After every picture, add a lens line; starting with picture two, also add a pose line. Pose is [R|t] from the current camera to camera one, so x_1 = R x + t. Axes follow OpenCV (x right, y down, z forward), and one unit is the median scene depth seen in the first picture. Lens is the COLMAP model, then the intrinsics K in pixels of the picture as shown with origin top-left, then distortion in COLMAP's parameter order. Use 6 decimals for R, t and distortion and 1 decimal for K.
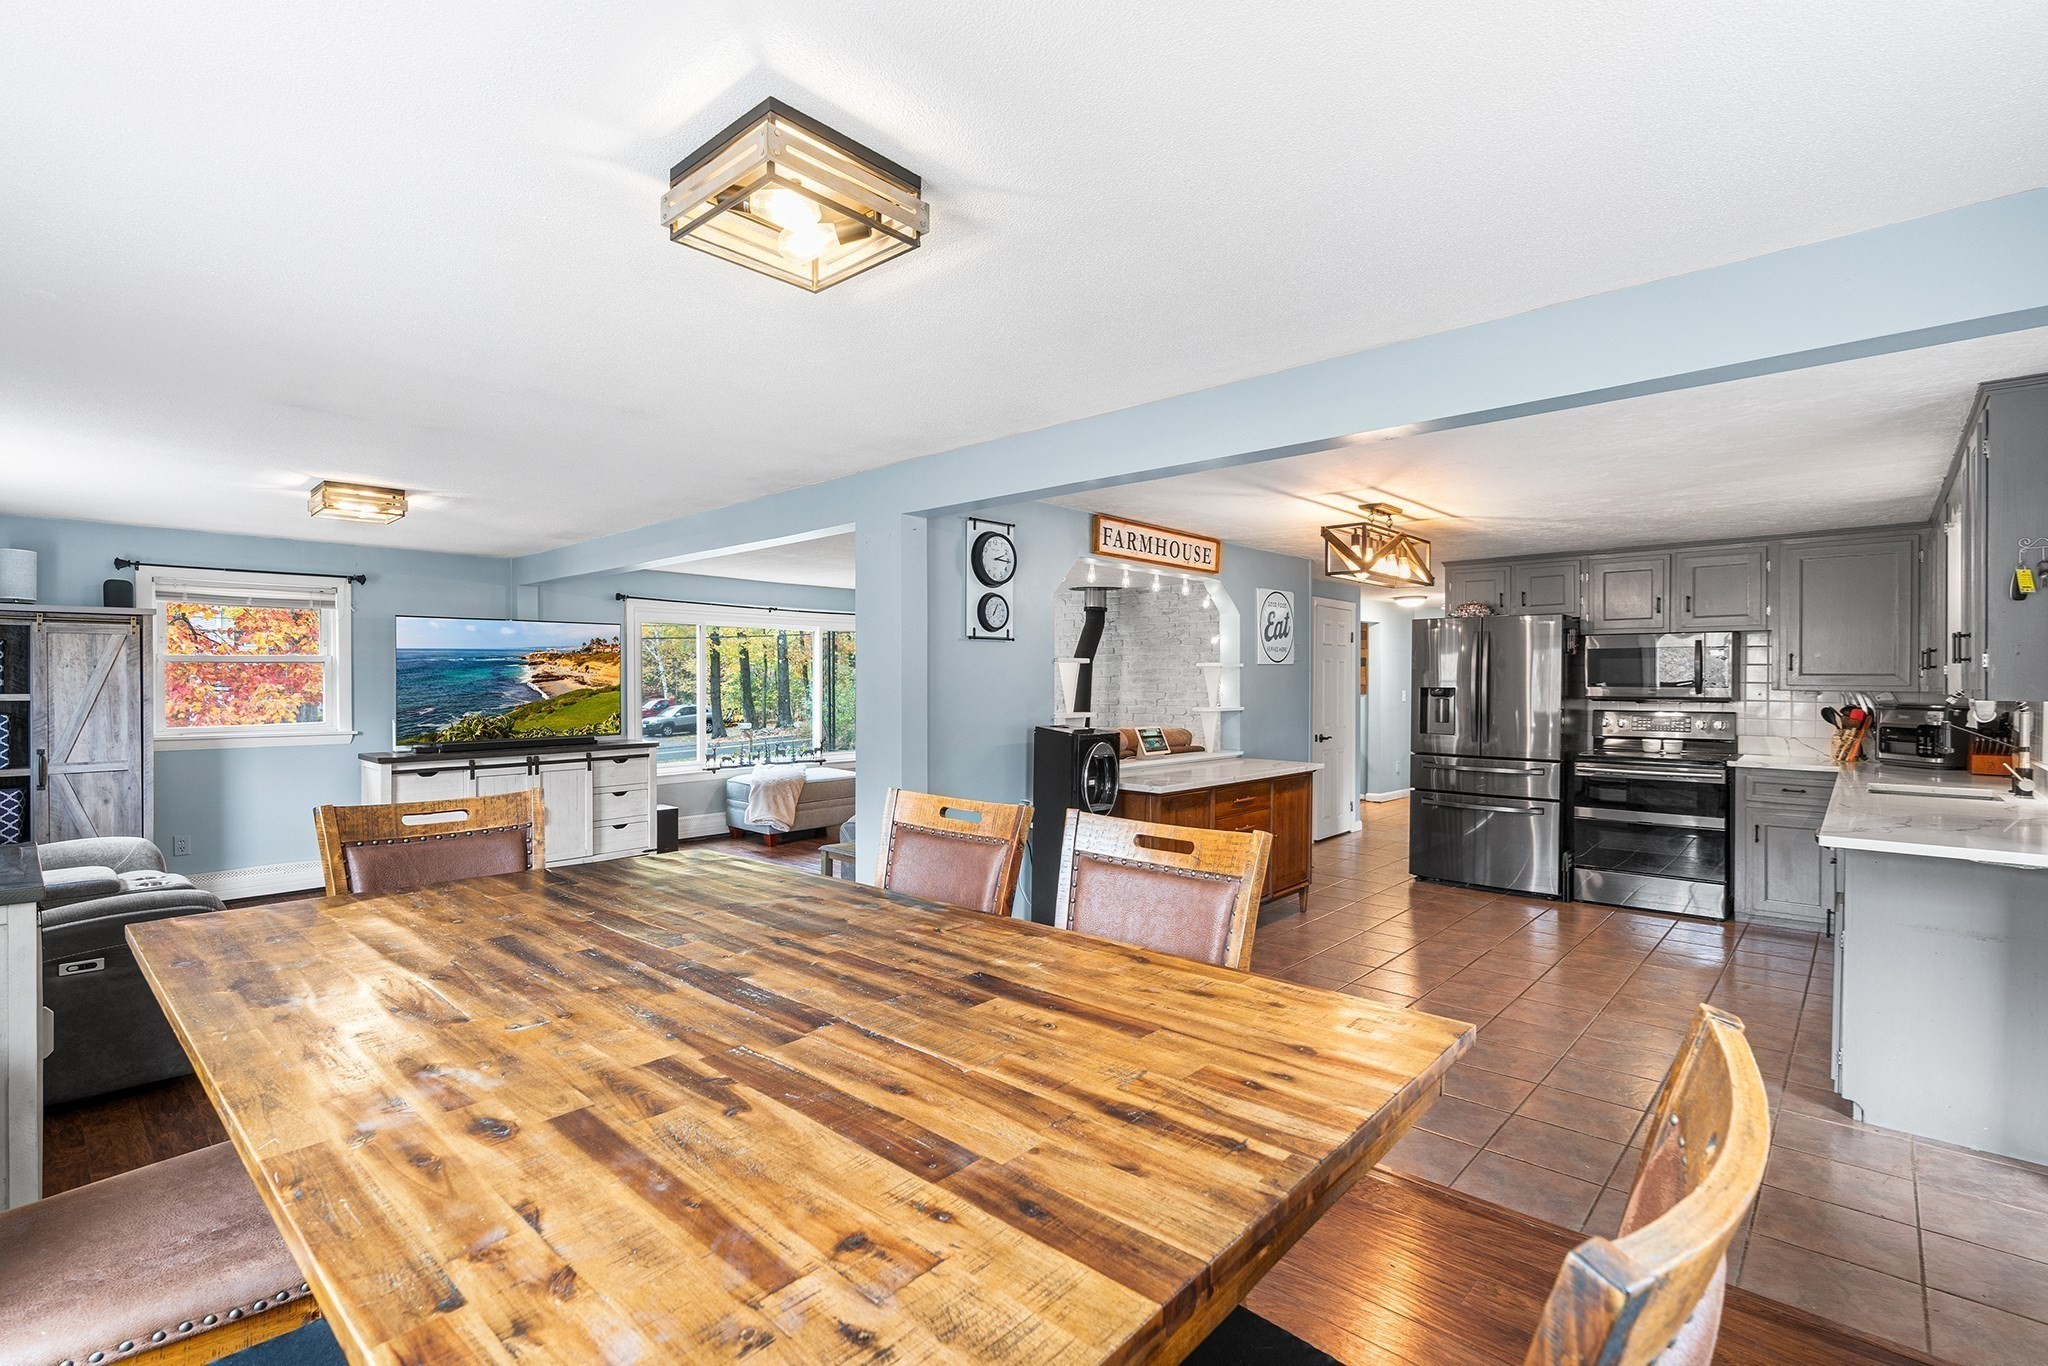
lens RADIAL K [[941.7, 0, 1017.9], [0, 941.7, 681.3], [0, 0, 1]] dist [-0.013239, 0.005195]
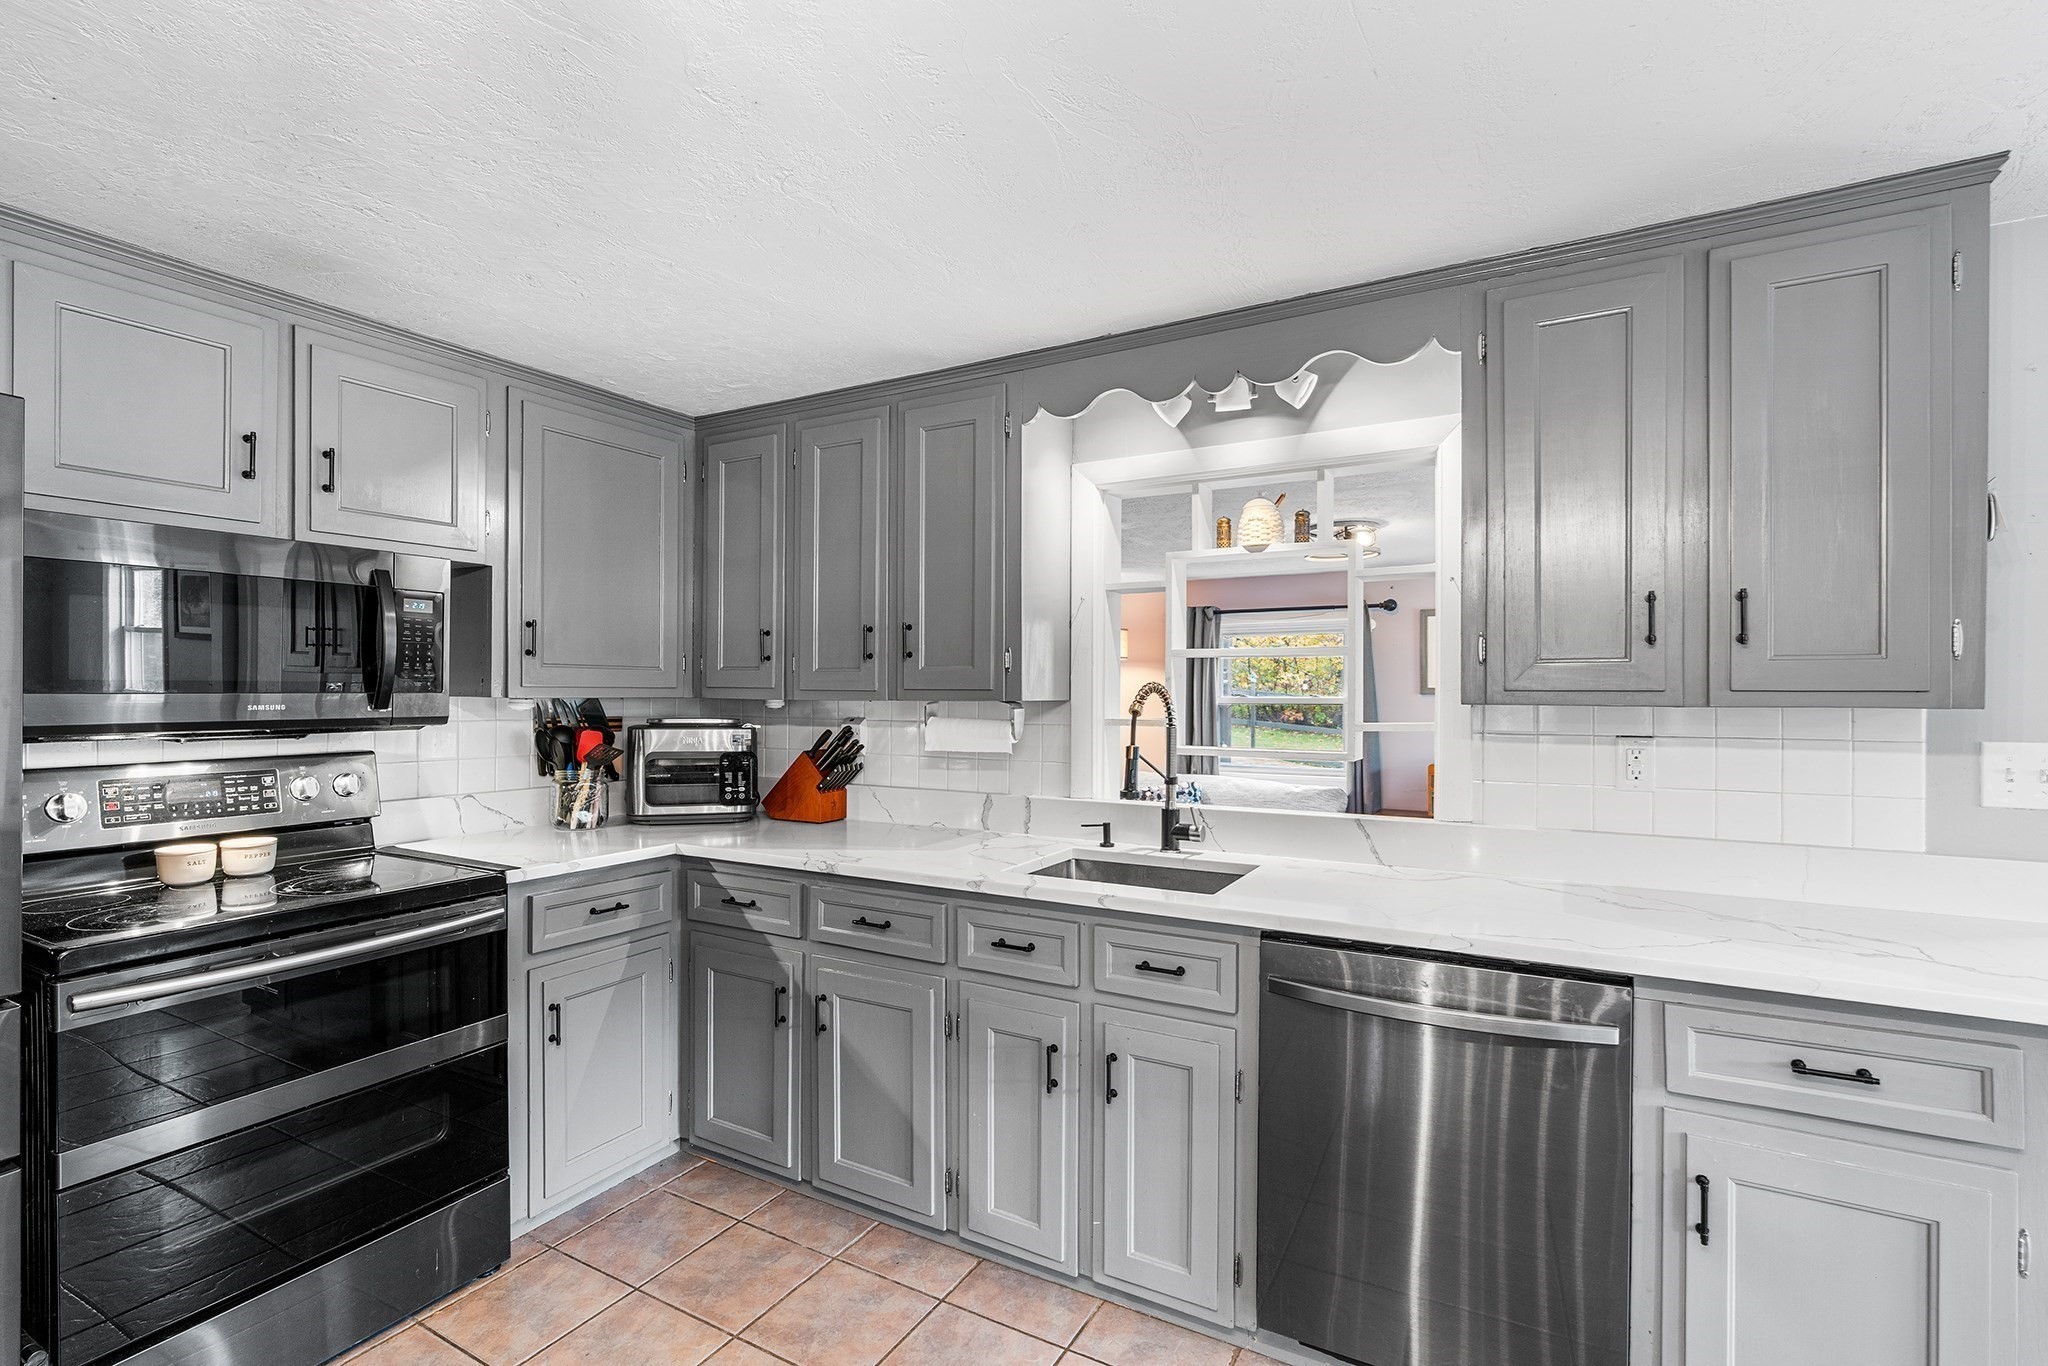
lens RADIAL K [[941.7, 0, 1023.4], [0, 941.7, 692.2], [0, 0, 1]] dist [-0.013239, 0.005195]
pose [[-0.229928, -0.007016, 0.973182, 0.302177], [-0.003658, 0.999973, 0.006345, 0.002904], [-0.973201, -0.002101, -0.229947, 0.863380]]
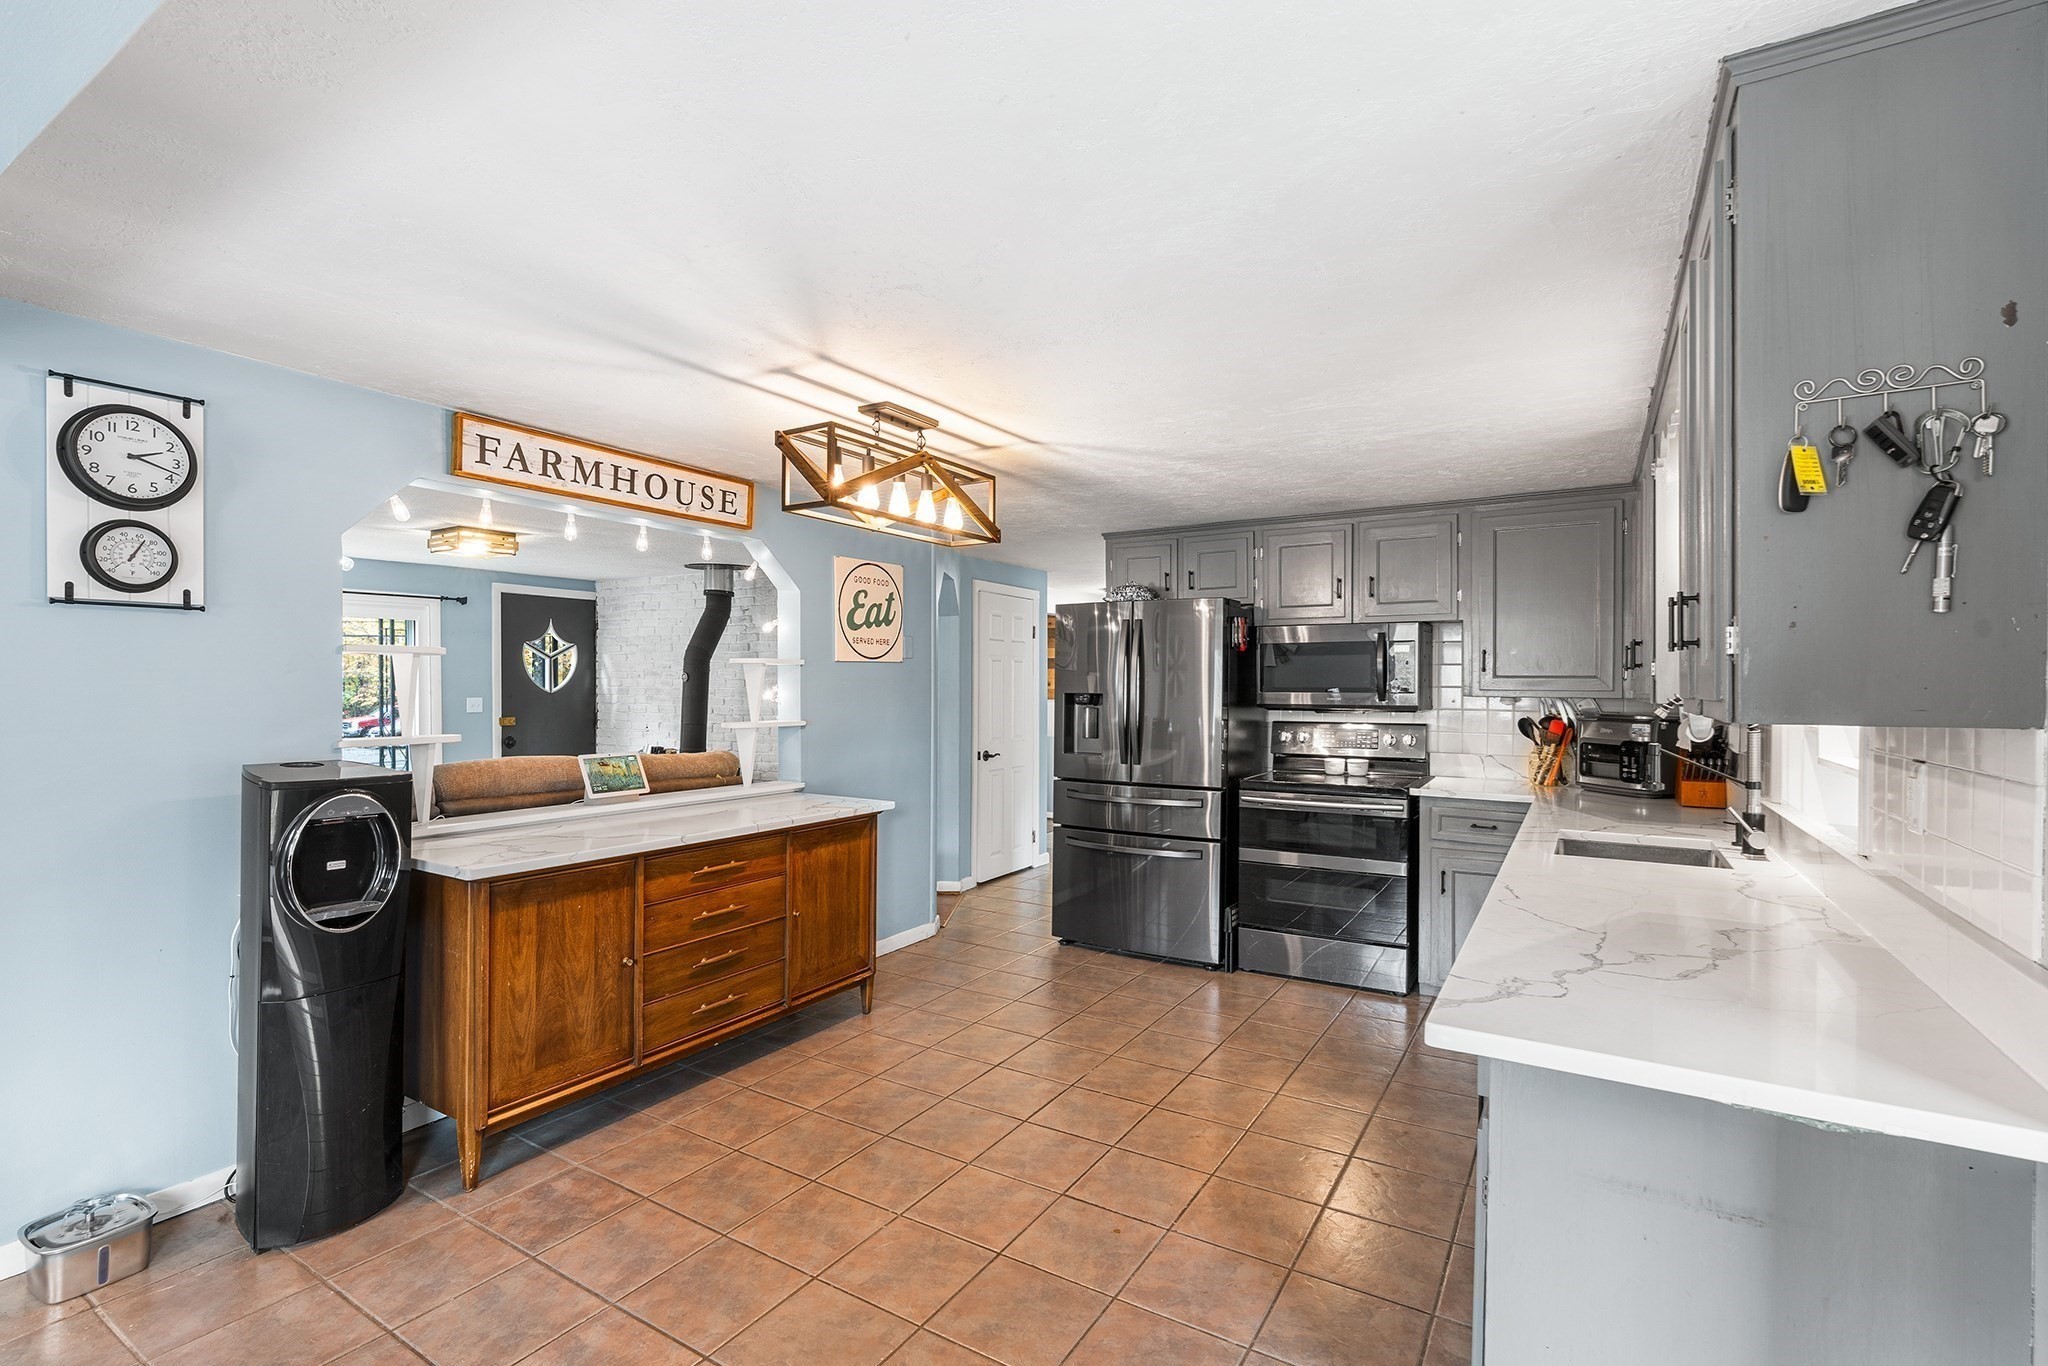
lens RADIAL K [[941.7, 0, 1020.7], [0, 941.7, 681.5], [0, 0, 1]] dist [-0.013239, 0.005195]
pose [[0.981482, 0.001283, 0.191553, 0.291640], [-0.000517, 0.999992, -0.004045, 0.000353], [-0.191556, 0.003871, 0.981474, 0.298178]]
